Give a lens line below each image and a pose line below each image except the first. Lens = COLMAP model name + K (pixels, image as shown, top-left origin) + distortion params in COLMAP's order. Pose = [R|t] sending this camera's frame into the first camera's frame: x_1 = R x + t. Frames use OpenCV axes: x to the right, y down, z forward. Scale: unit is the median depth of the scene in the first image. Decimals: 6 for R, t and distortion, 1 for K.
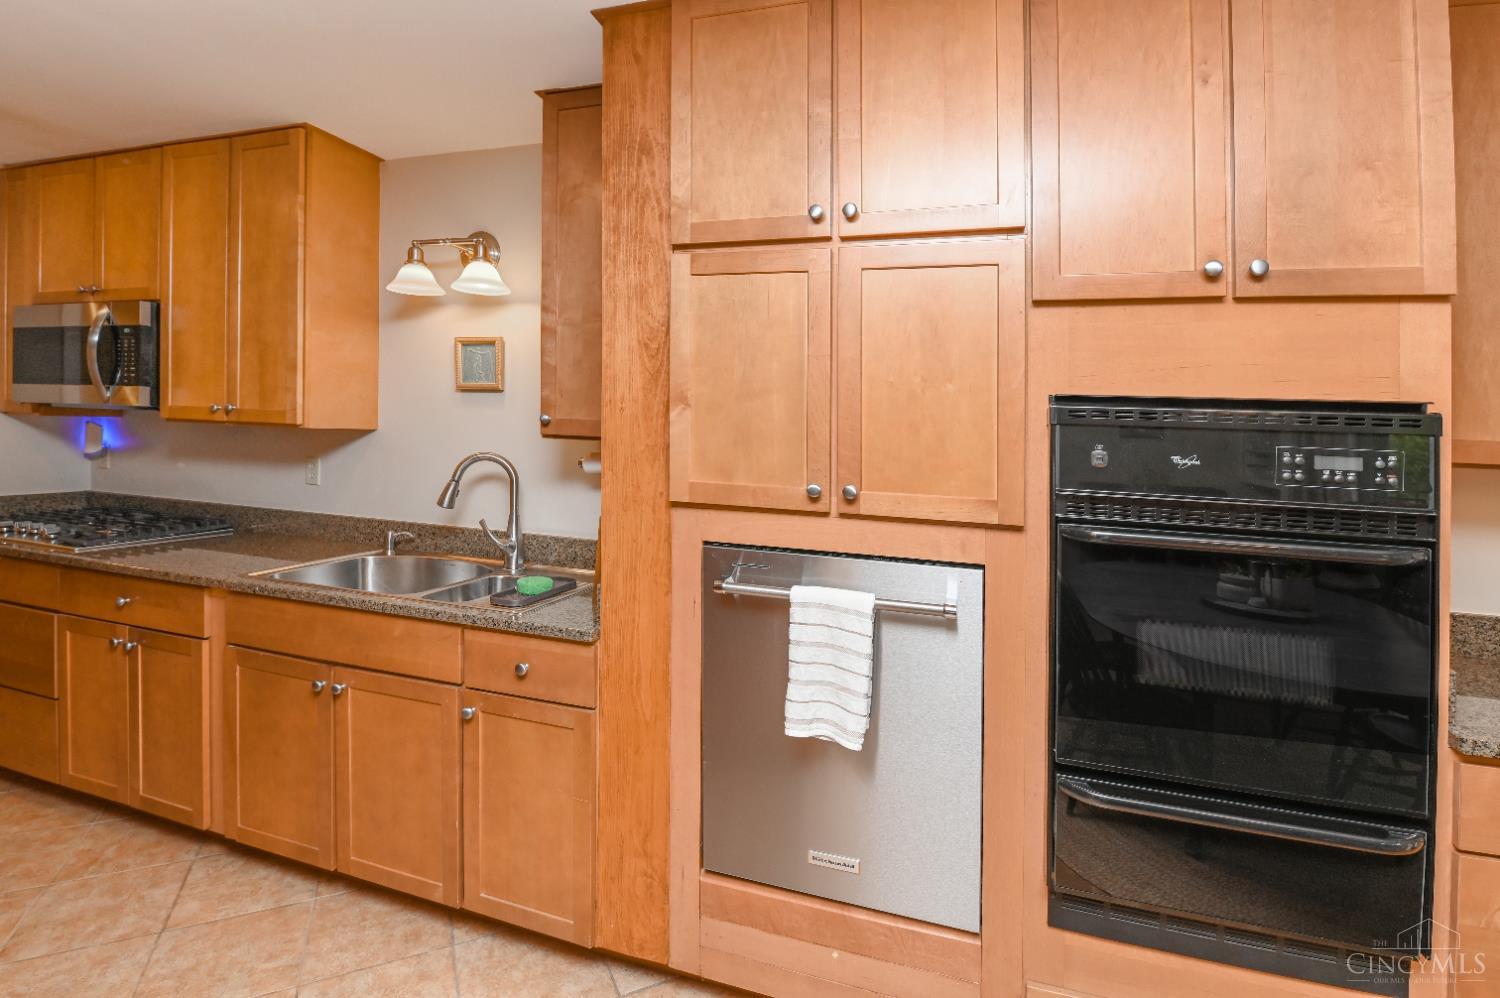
lens RADIAL K [[709.4, 0, 757.9], [0, 709.4, 498.1], [0, 0, 1]] dist [-0.001270, -0.000775]
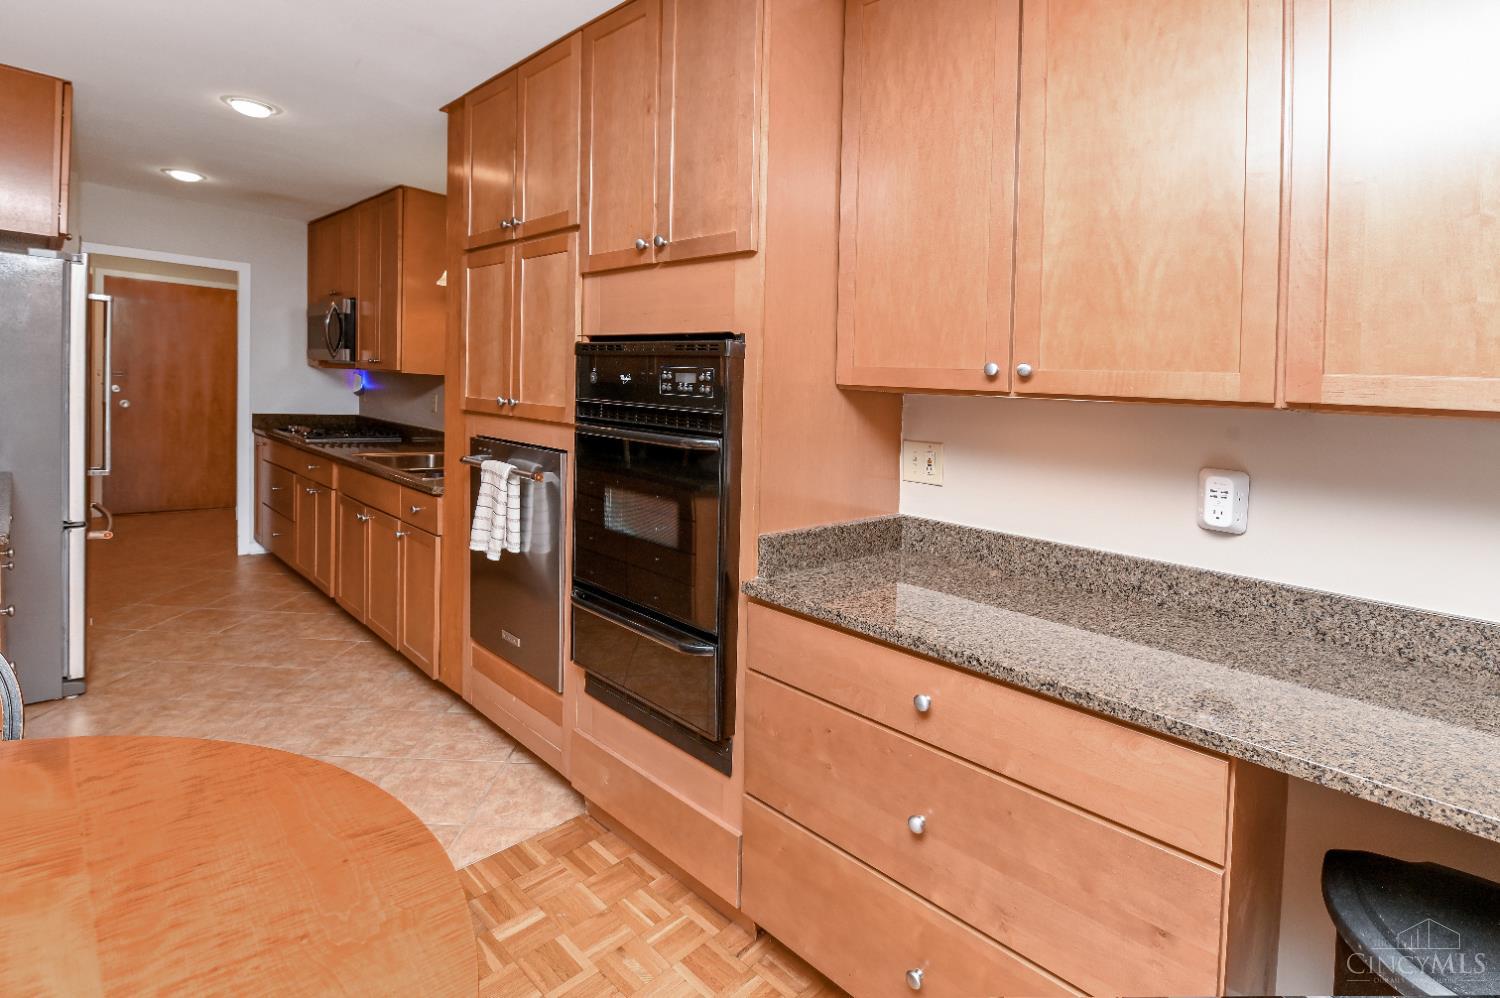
lens RADIAL K [[709.4, 0, 757.9], [0, 709.4, 498.1], [0, 0, 1]] dist [-0.001270, -0.000775]
pose [[0.894883, 0.077926, -0.439444, 1.198084], [-0.064025, 0.996869, 0.046394, 0.086880], [0.441684, -0.013382, 0.897071, -0.158713]]
